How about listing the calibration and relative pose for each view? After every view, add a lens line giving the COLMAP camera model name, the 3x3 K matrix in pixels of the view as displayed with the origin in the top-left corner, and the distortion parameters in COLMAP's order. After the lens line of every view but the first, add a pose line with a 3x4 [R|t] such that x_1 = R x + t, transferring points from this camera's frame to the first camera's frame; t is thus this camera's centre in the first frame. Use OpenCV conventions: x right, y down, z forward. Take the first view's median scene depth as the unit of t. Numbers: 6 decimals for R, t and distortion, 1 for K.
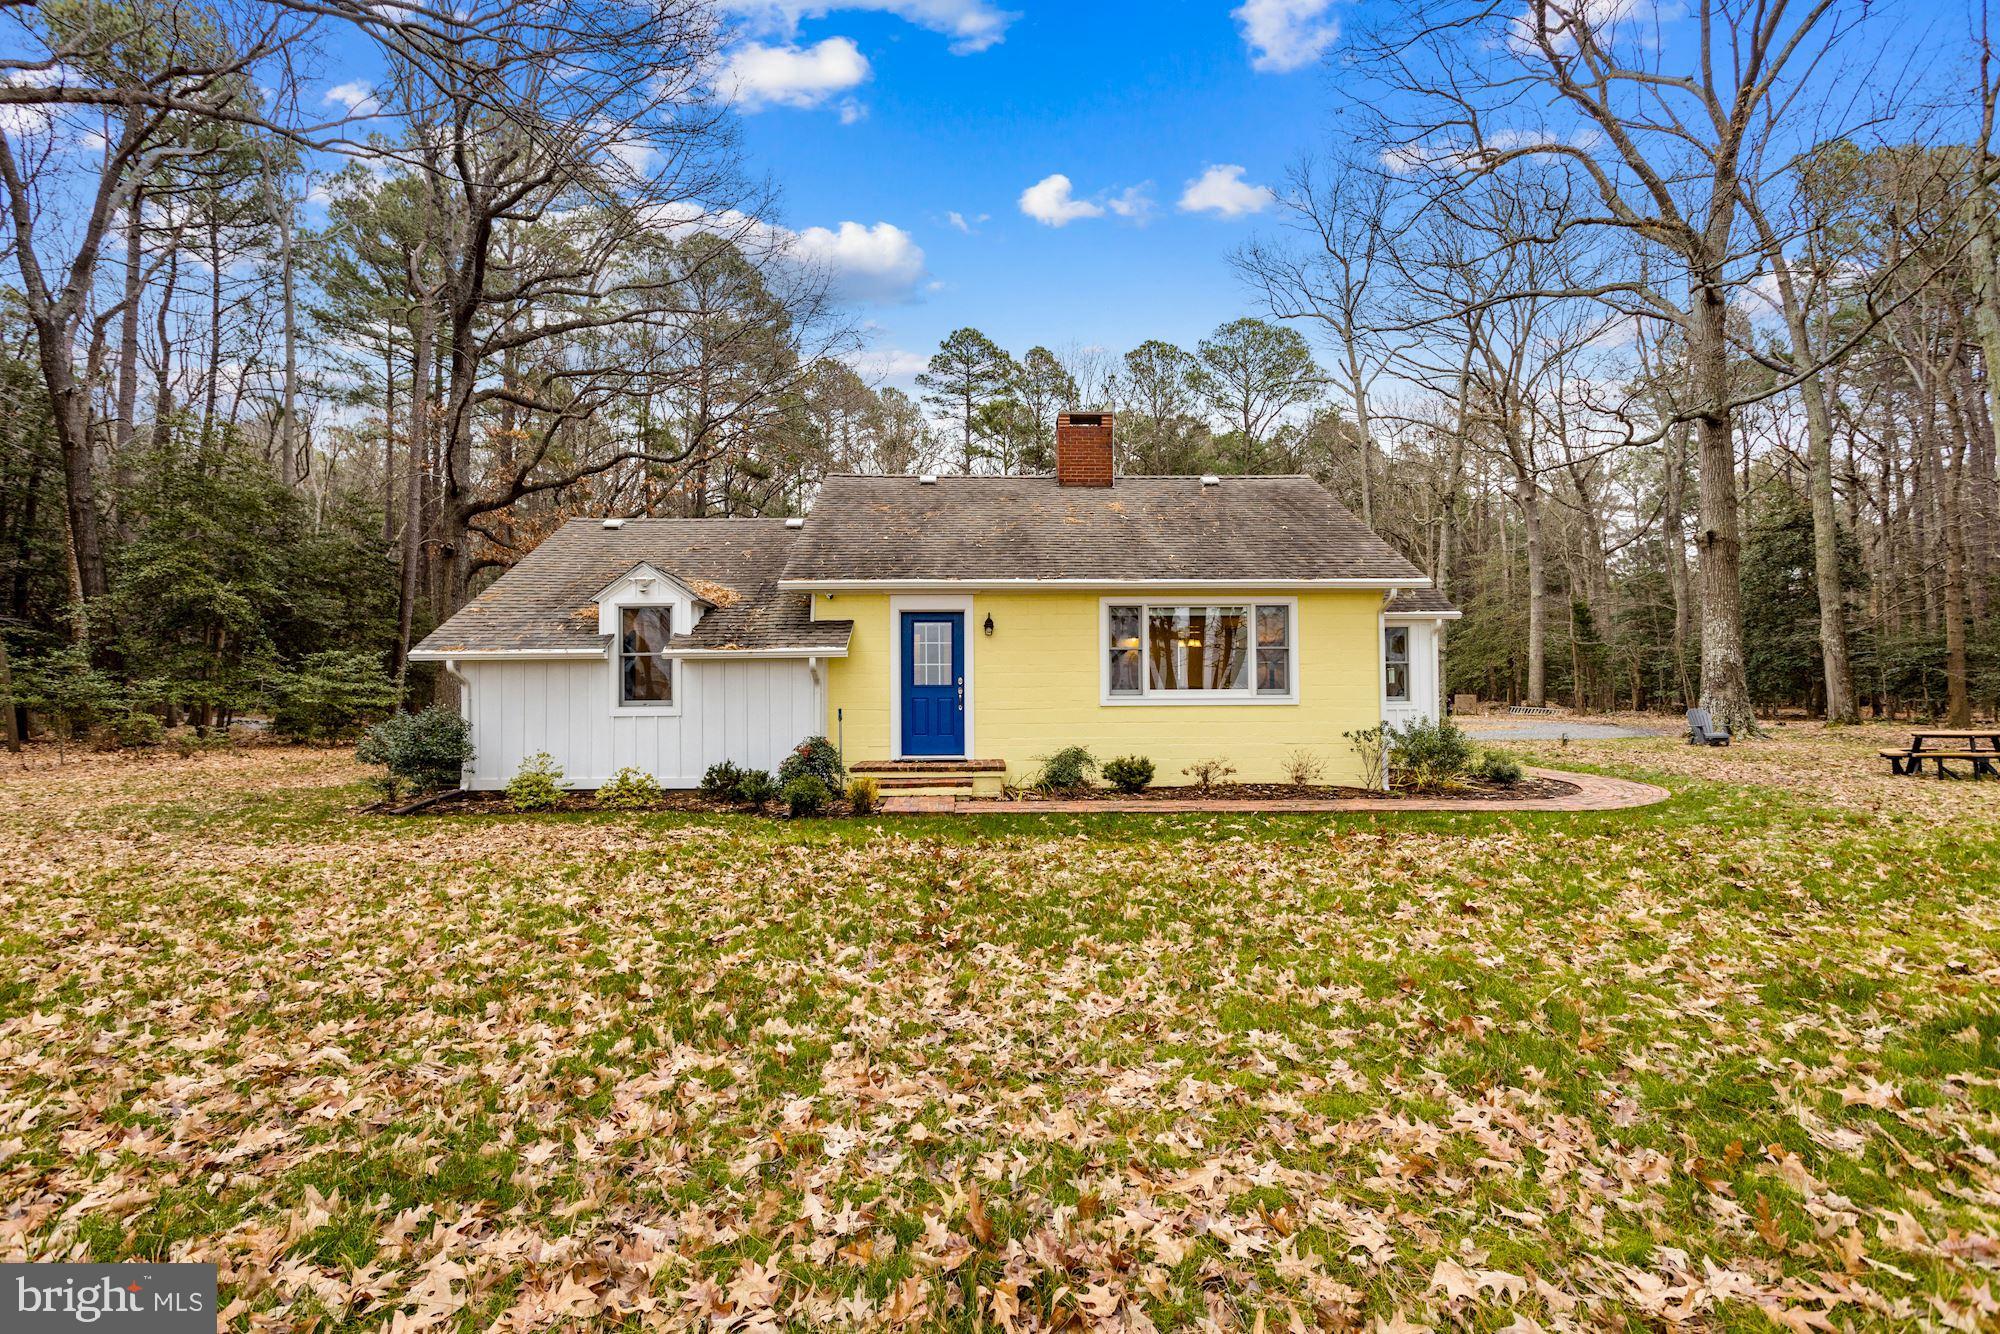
lens RADIAL K [[965.4, 0, 1000.0], [0, 965.4, 667.0], [0, 0, 1]] dist [0.003458, 0.001244]
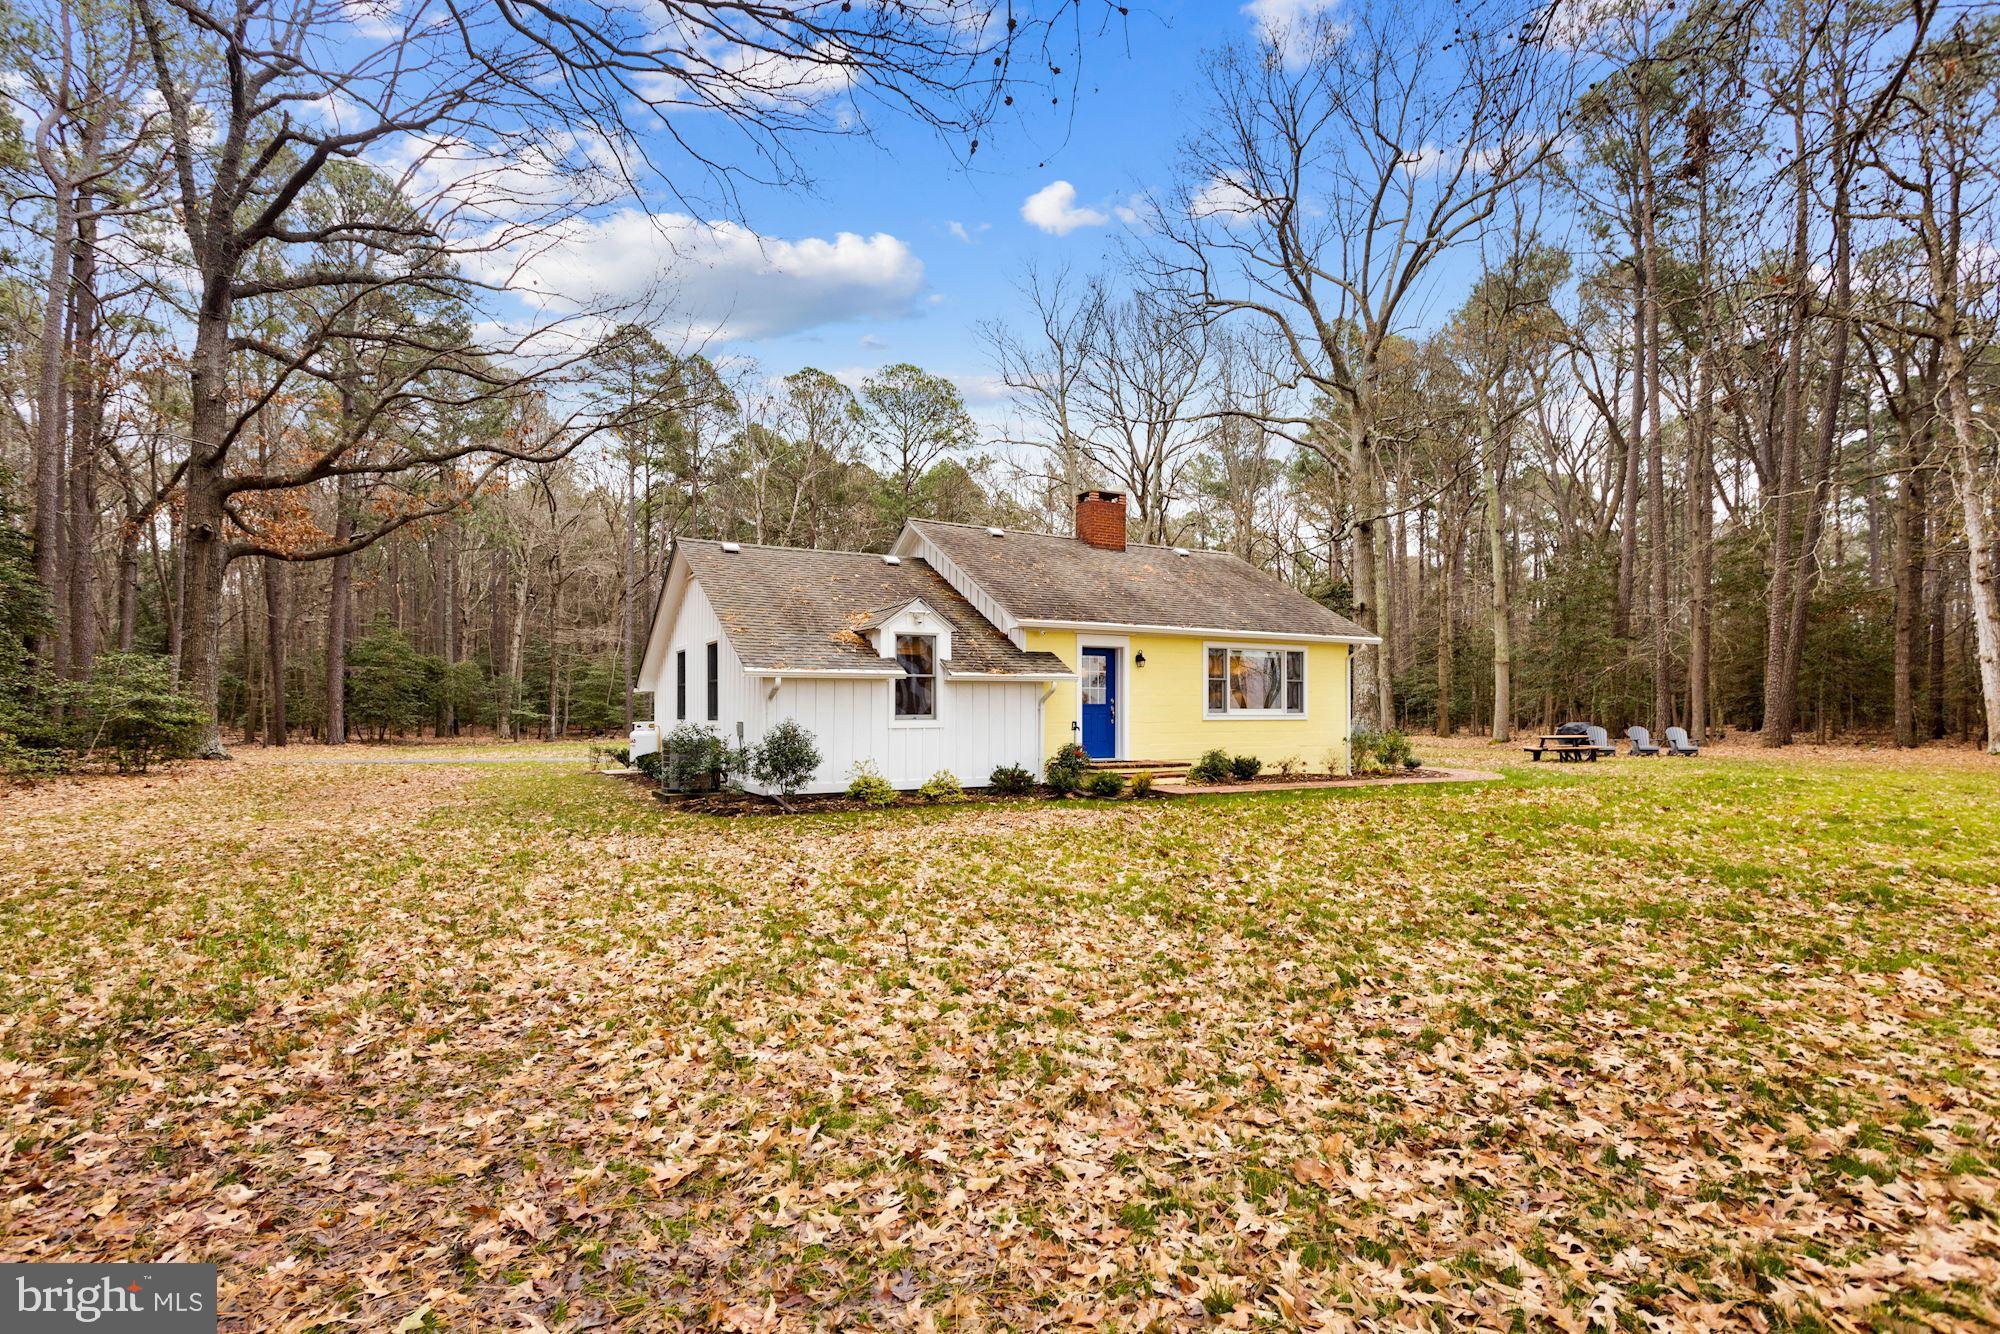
lens RADIAL K [[977.6, 0, 992.2], [0, 977.6, 725.5], [0, 0, 1]] dist [0.001452, 0.000190]
pose [[0.885348, -0.000611, 0.464928, -0.816842], [-0.017250, 0.999267, 0.034163, 0.005018], [-0.464608, -0.038266, 0.884689, -0.100892]]
